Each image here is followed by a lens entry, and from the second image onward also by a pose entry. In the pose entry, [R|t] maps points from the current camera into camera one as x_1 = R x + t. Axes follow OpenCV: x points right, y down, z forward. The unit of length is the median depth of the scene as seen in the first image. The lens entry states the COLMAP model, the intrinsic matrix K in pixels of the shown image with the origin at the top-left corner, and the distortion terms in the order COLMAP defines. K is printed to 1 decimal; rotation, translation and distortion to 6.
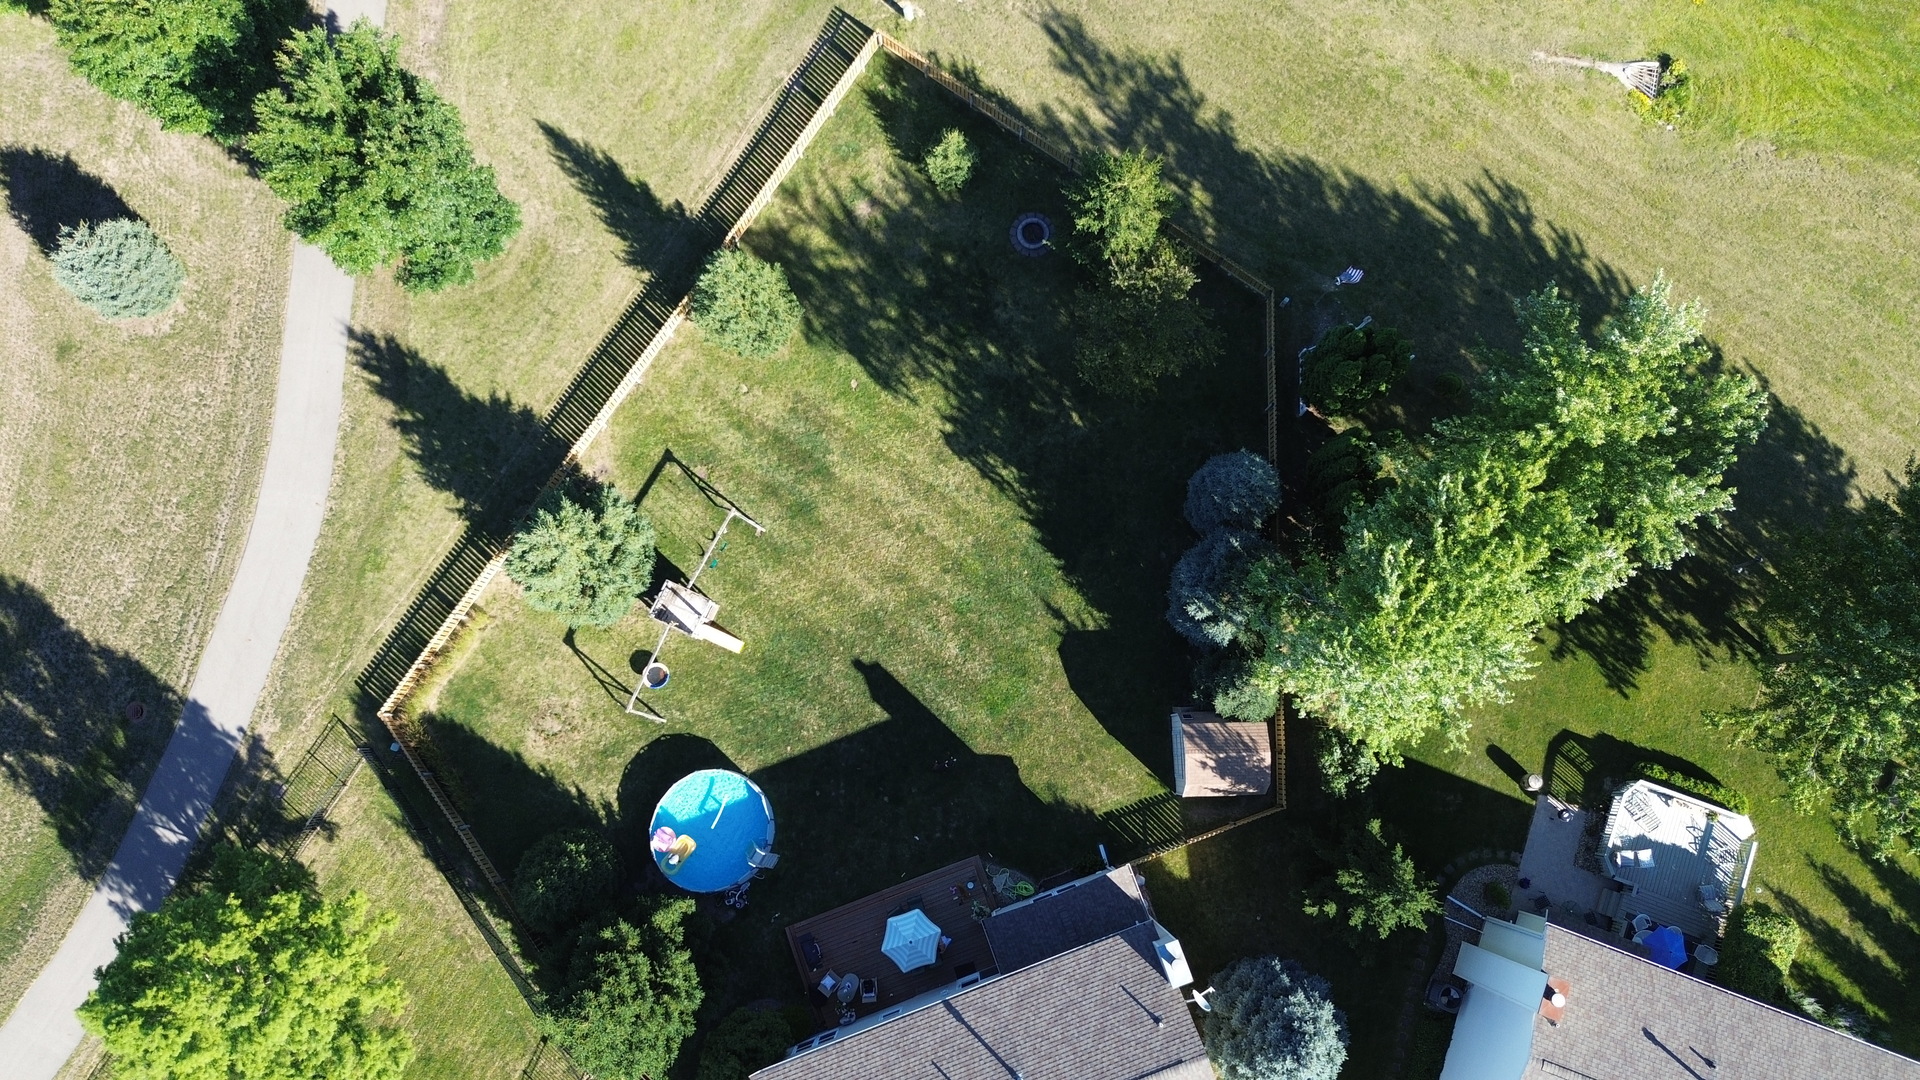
lens RADIAL K [[1368.4, 0, 980.2], [0, 1368.4, 540.9], [0, 0, 1]] dist [0.056155, -0.025312]
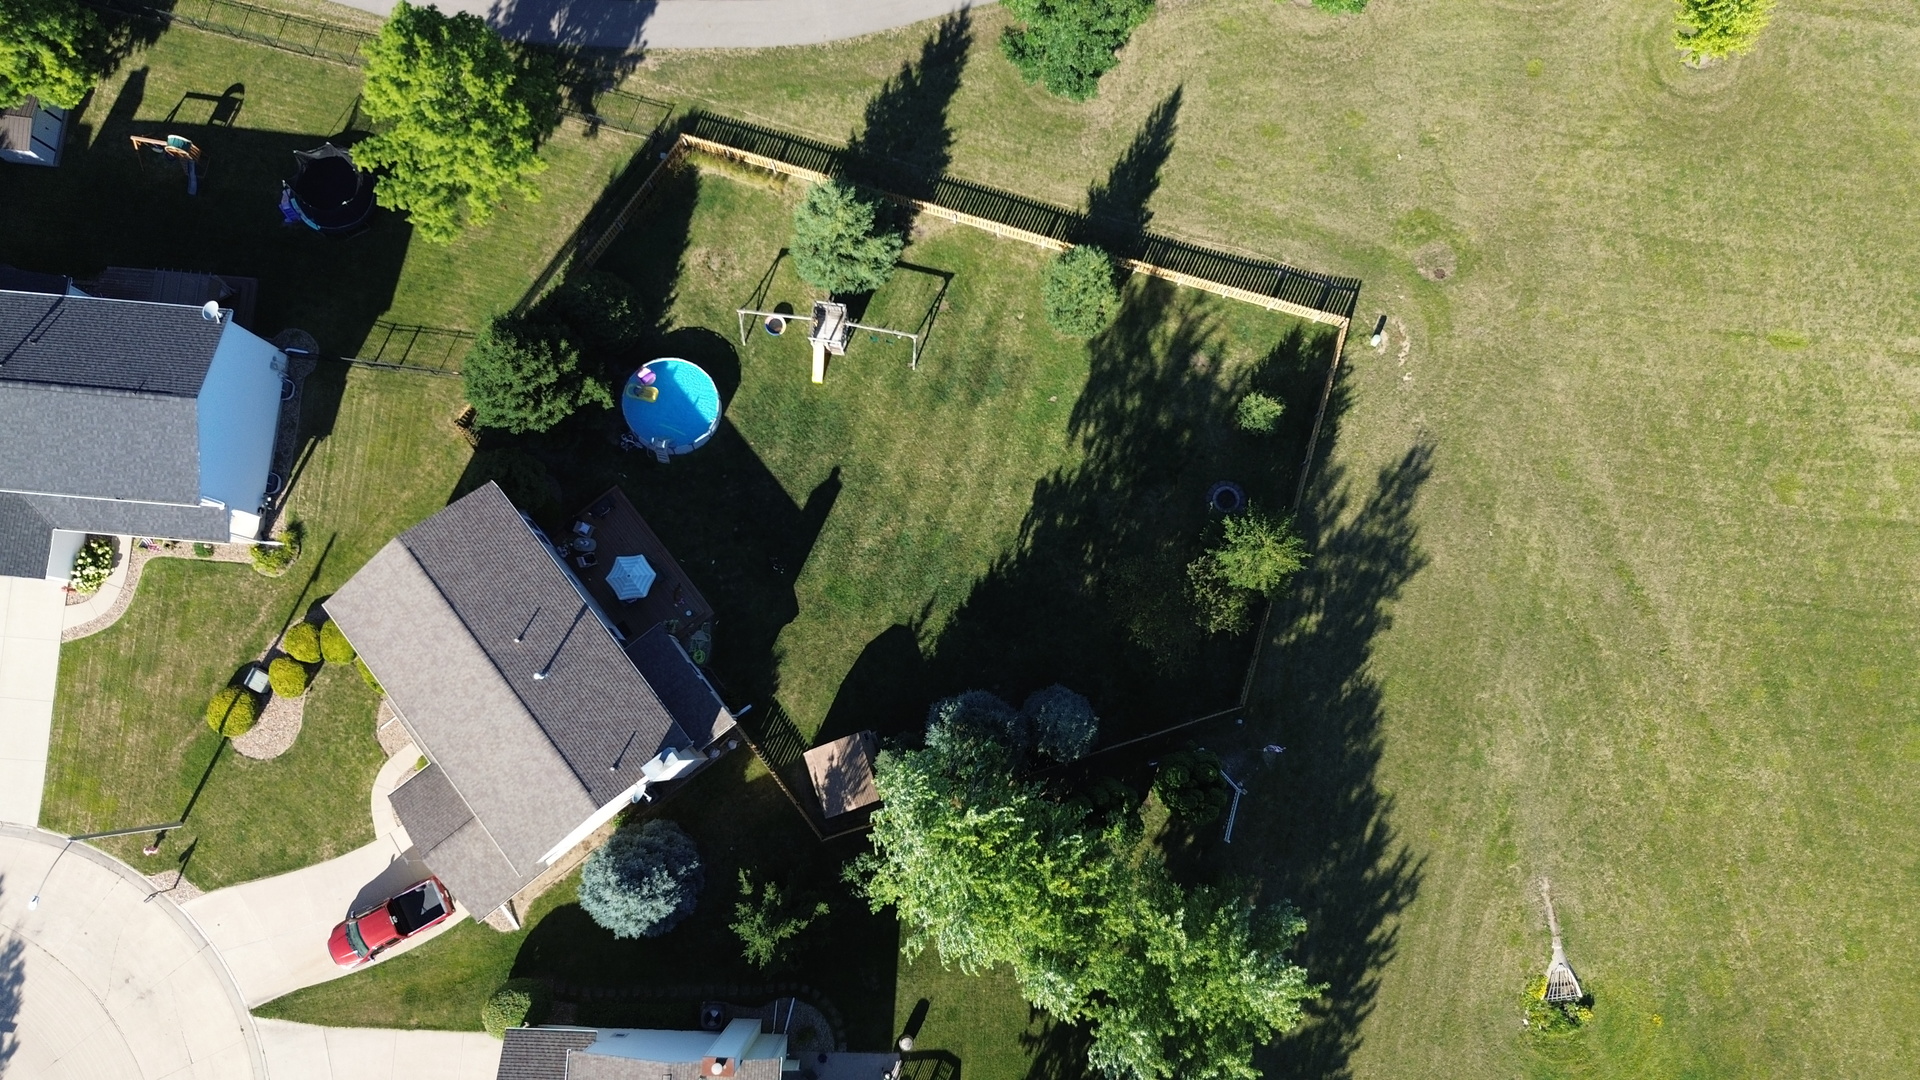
lens RADIAL K [[1368.4, 0, 969.6], [0, 1368.4, 555.9], [0, 0, 1]] dist [0.056155, -0.025312]
pose [[0.306348, 0.942064, -0.136625, 0.188069], [-0.942659, 0.320198, 0.094166, -0.119088], [0.132457, 0.099944, 0.986137, -0.189106]]
